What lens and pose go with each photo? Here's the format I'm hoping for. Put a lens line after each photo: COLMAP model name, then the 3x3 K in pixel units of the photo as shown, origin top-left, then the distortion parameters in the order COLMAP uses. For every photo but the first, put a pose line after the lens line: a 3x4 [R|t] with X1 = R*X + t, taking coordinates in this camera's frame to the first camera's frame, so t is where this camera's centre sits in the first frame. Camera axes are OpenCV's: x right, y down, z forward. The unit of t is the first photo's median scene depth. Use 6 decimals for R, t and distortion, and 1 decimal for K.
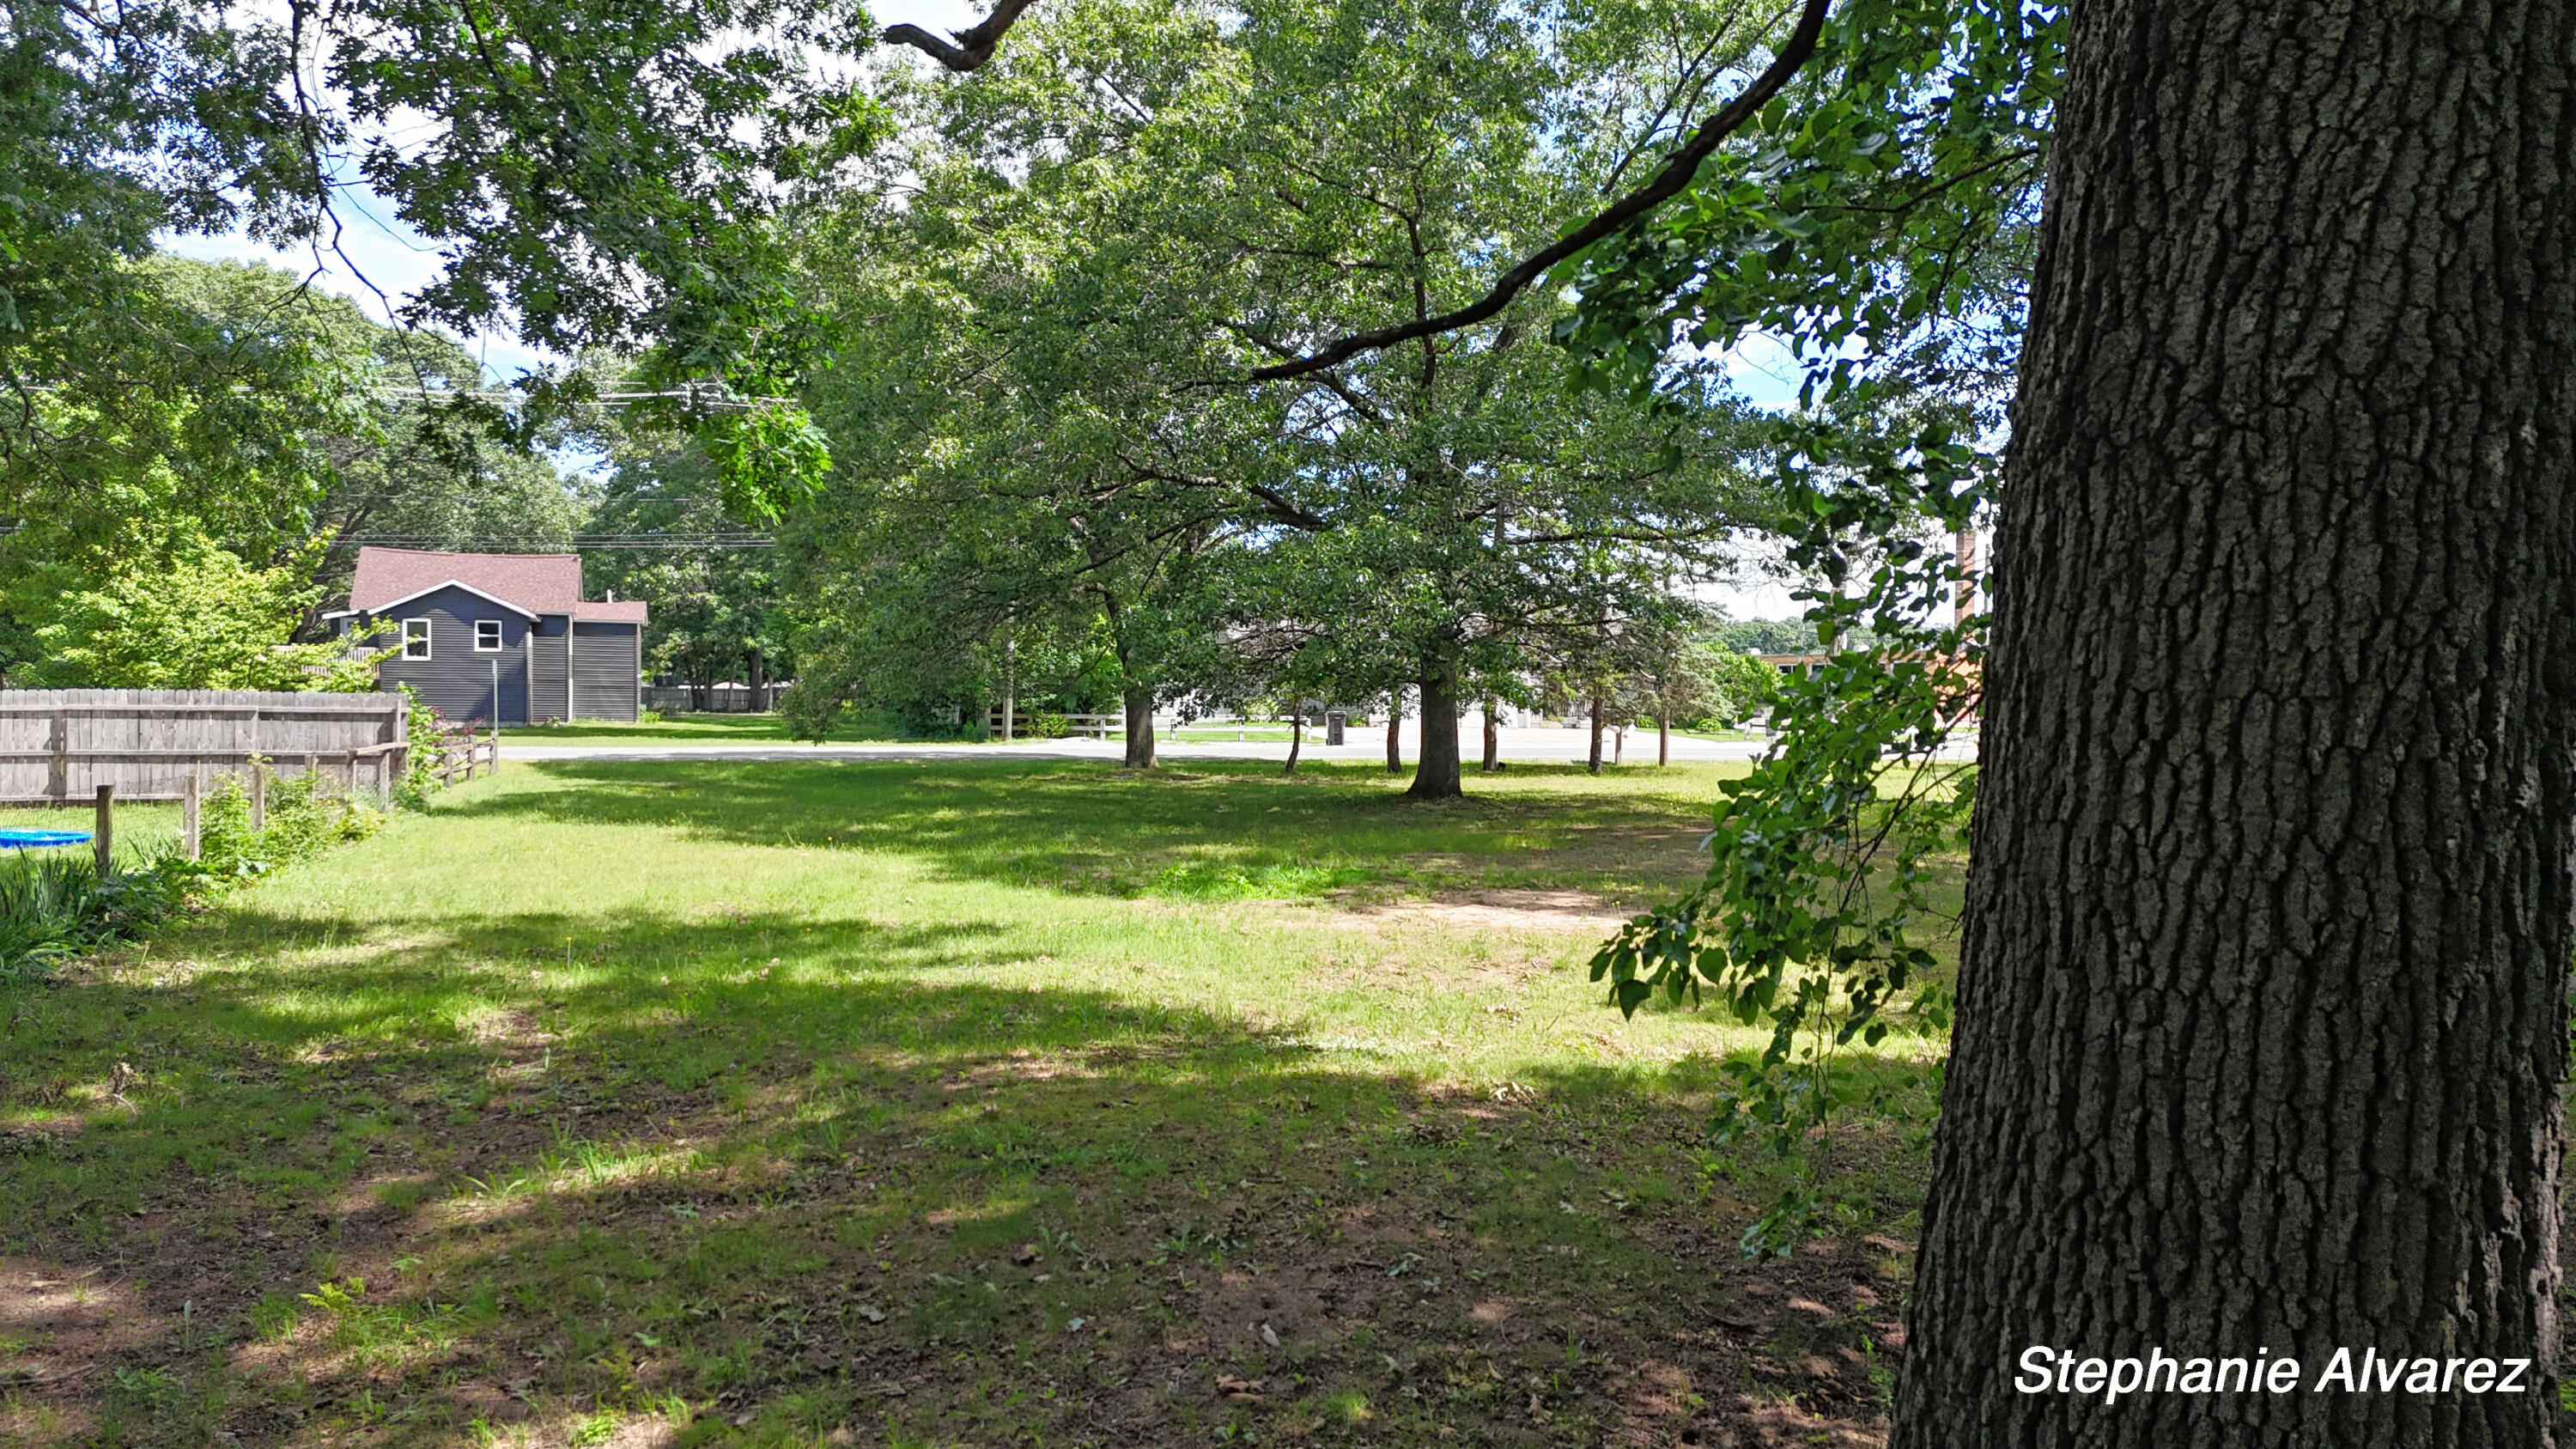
lens RADIAL K [[1976.3, 0, 1283.4], [0, 1976.3, 760.9], [0, 0, 1]] dist [0.094823, -0.108736]
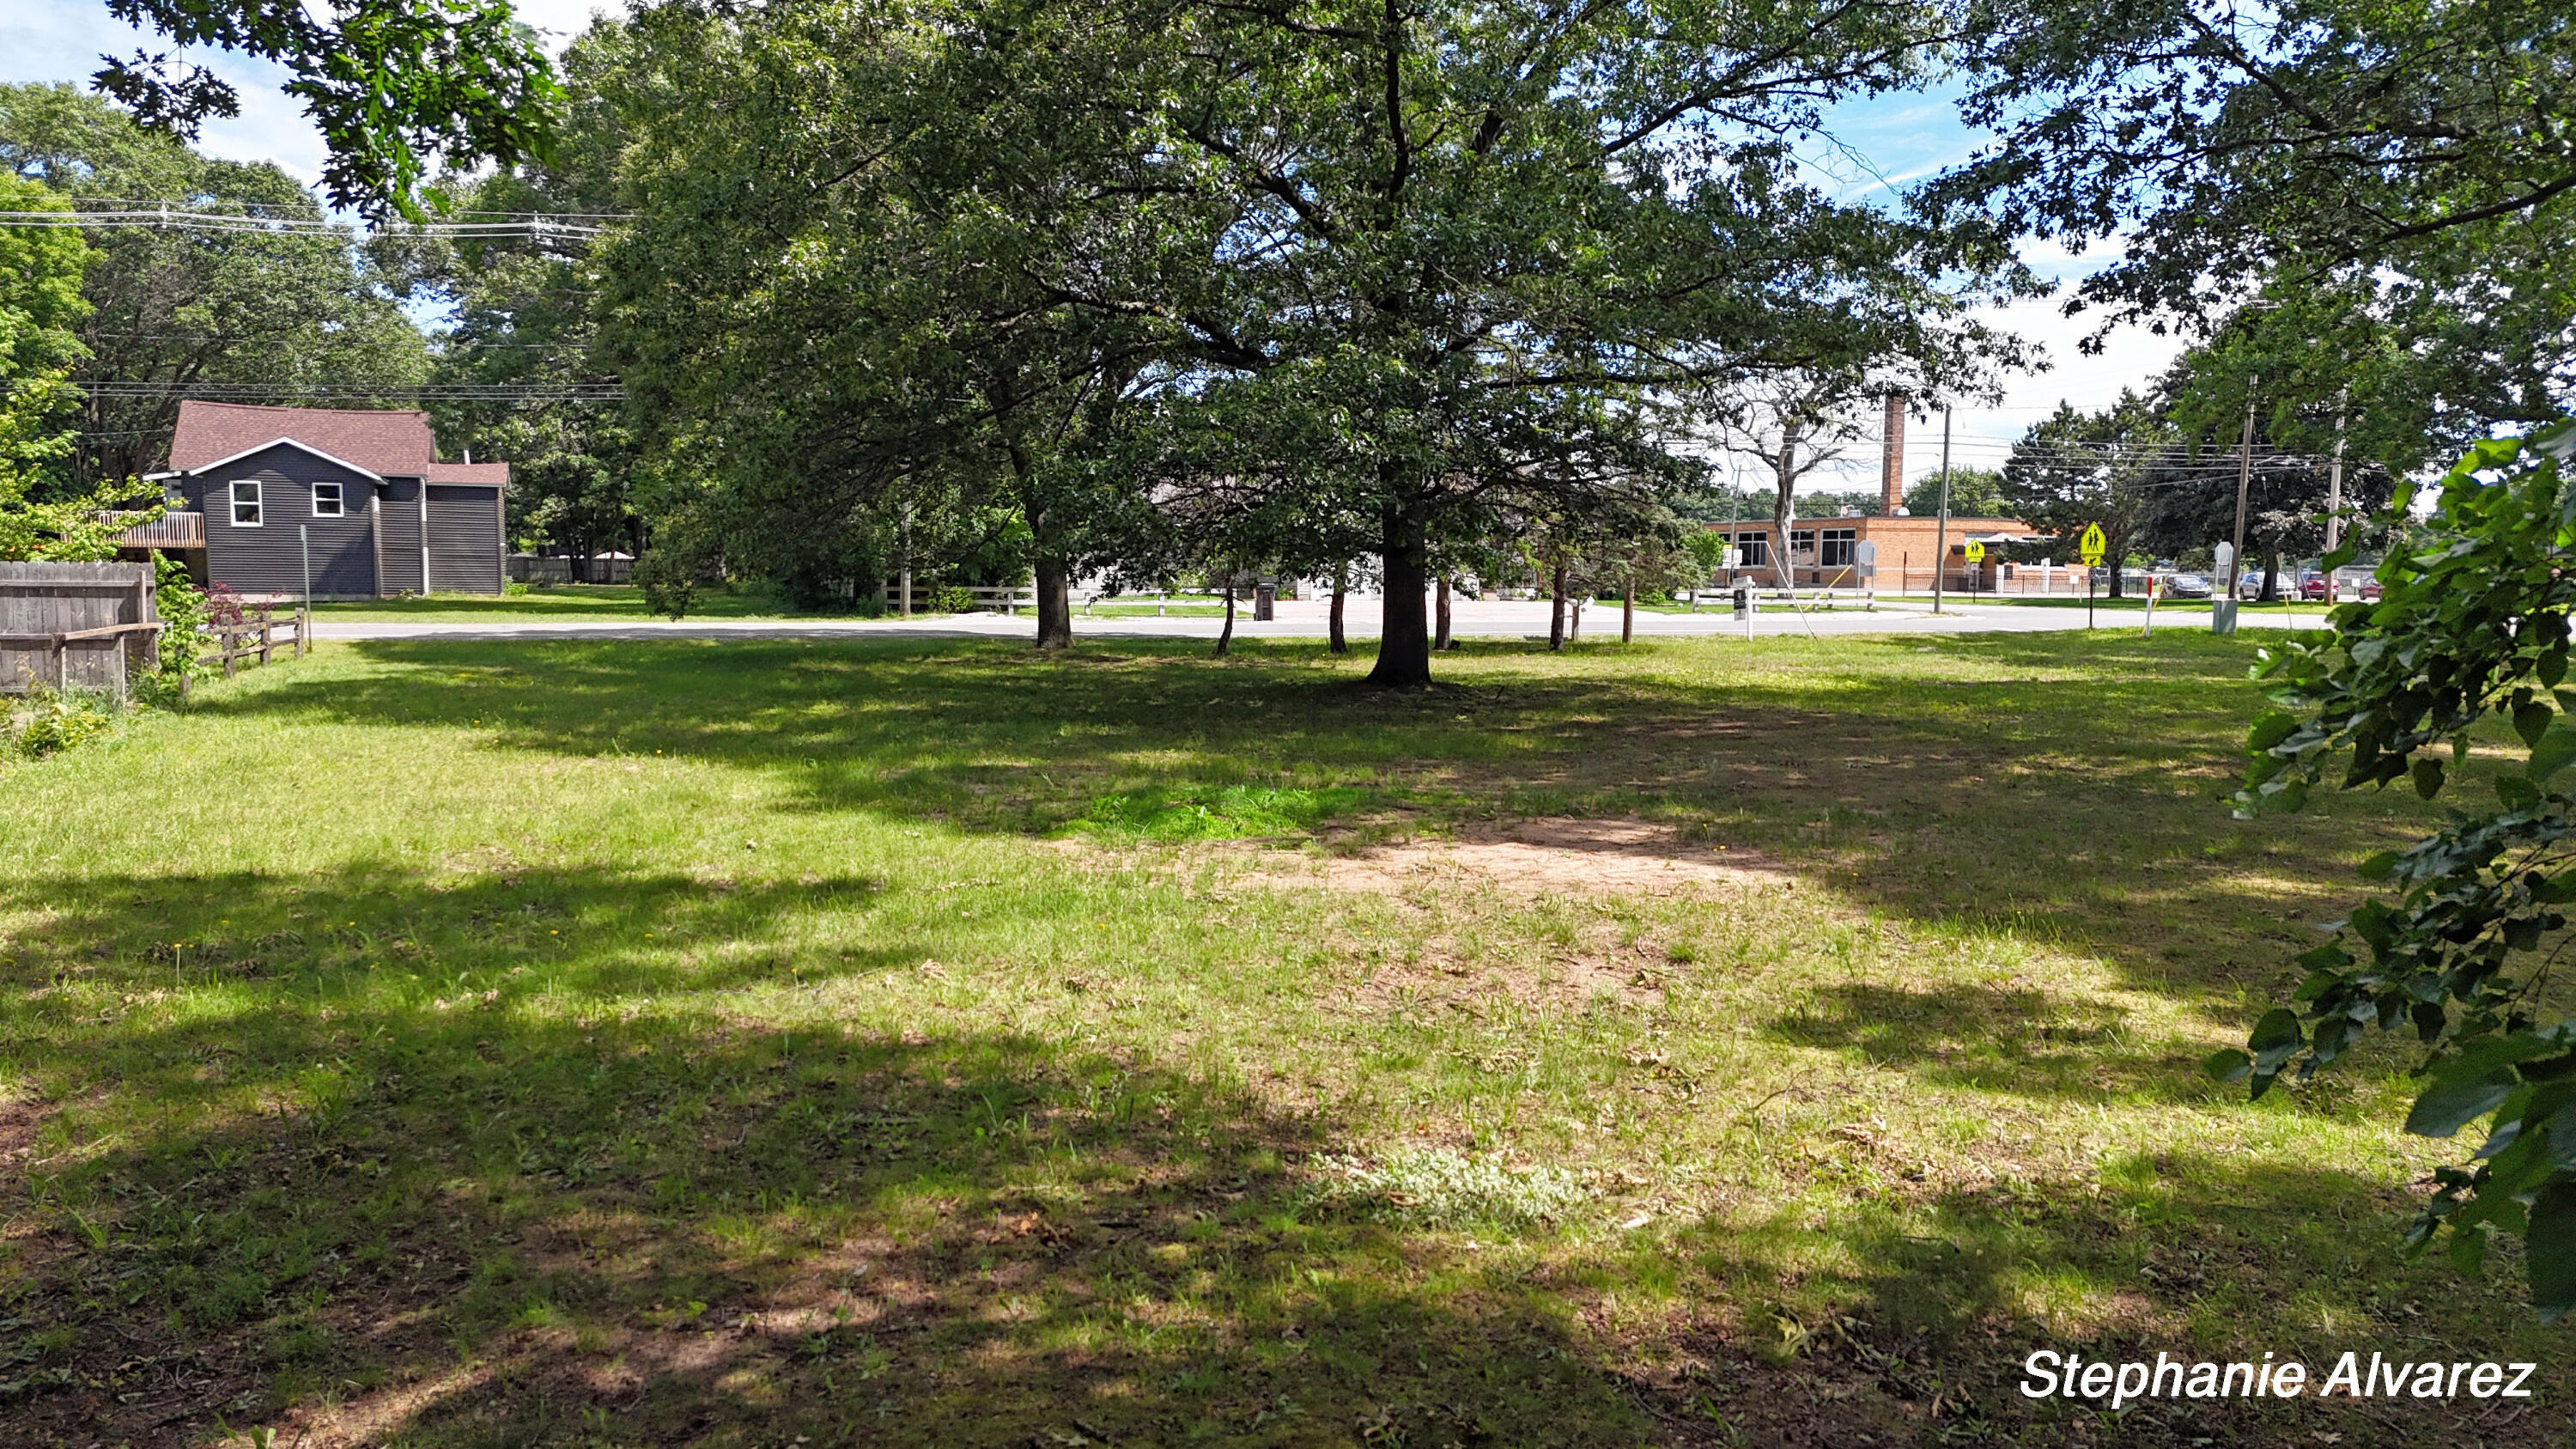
lens RADIAL K [[1976.3, 0, 1283.4], [0, 1976.3, 760.9], [0, 0, 1]] dist [0.094823, -0.108736]
pose [[0.998967, -0.006290, 0.045005, -0.011343], [0.003353, 0.997877, 0.065040, -0.003751], [-0.045319, -0.064822, 0.996867, 0.118519]]
